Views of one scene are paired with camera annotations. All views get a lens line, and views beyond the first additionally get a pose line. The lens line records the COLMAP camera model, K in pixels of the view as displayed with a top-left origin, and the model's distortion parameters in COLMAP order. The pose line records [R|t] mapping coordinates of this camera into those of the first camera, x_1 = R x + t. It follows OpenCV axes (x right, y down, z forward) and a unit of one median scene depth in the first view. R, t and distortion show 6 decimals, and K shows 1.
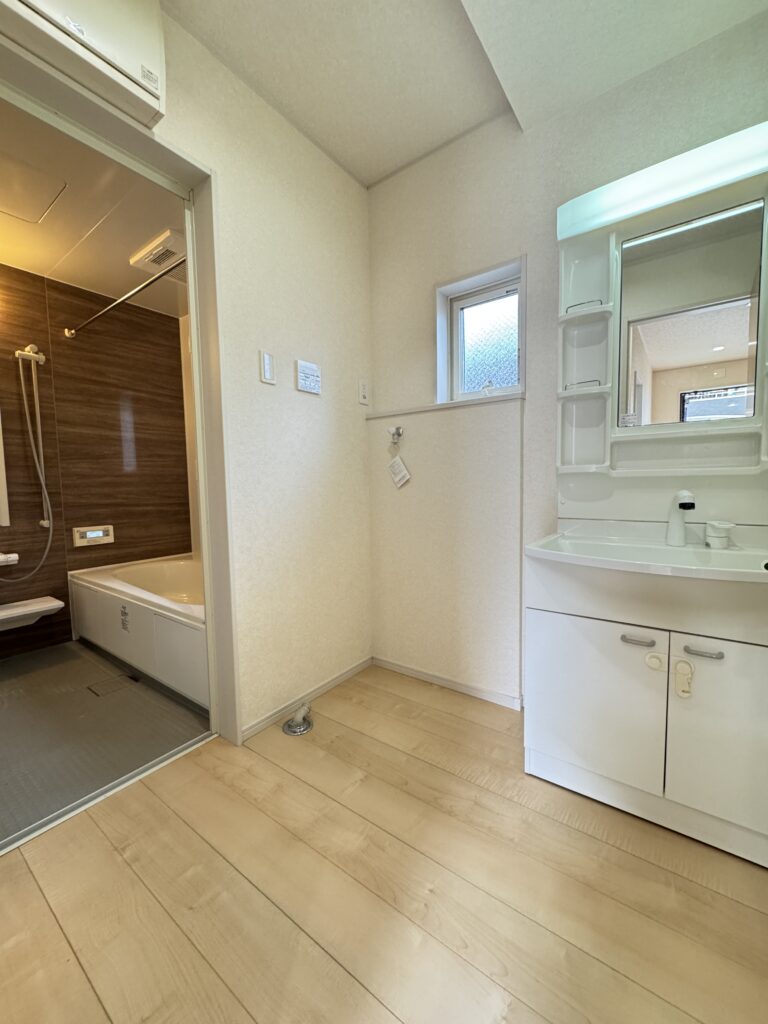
lens RADIAL K [[410.4, 0, 386.0], [0, 410.4, 513.5], [0, 0, 1]] dist [0.000649, -0.001158]
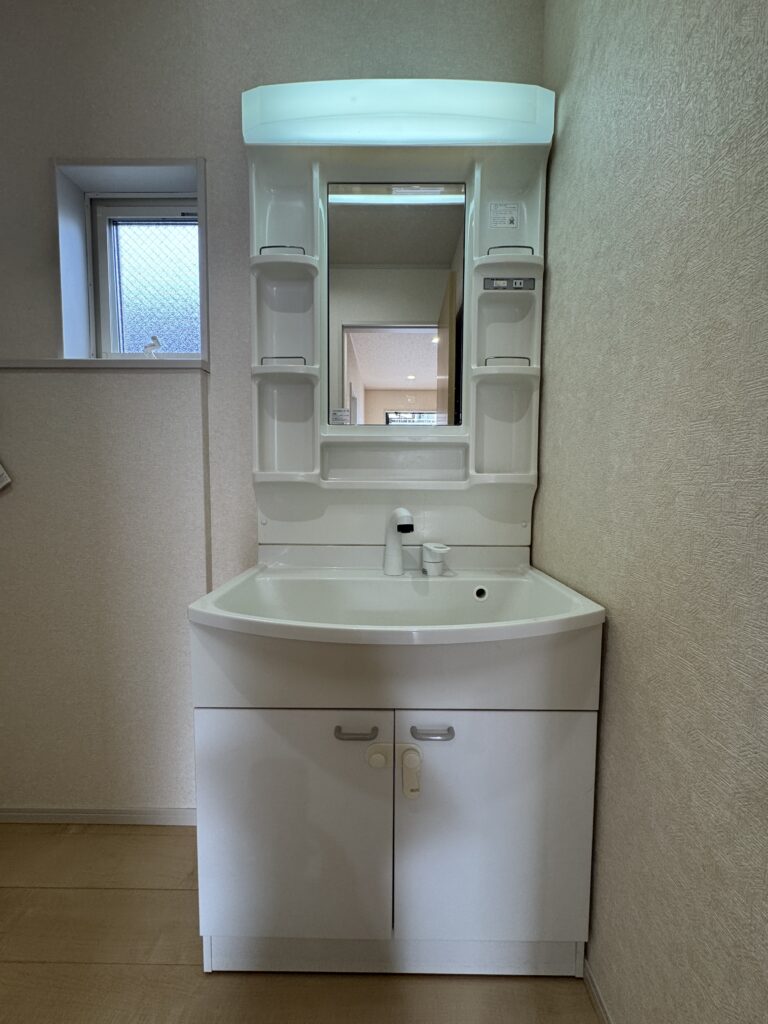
lens RADIAL K [[410.4, 0, 387.7], [0, 410.4, 514.9], [0, 0, 1]] dist [0.000649, -0.001158]
pose [[0.810799, -0.020840, 0.584954, 0.194771], [0.024385, 0.999701, 0.001816, -0.037969], [-0.584816, 0.012792, 0.811065, 0.303554]]
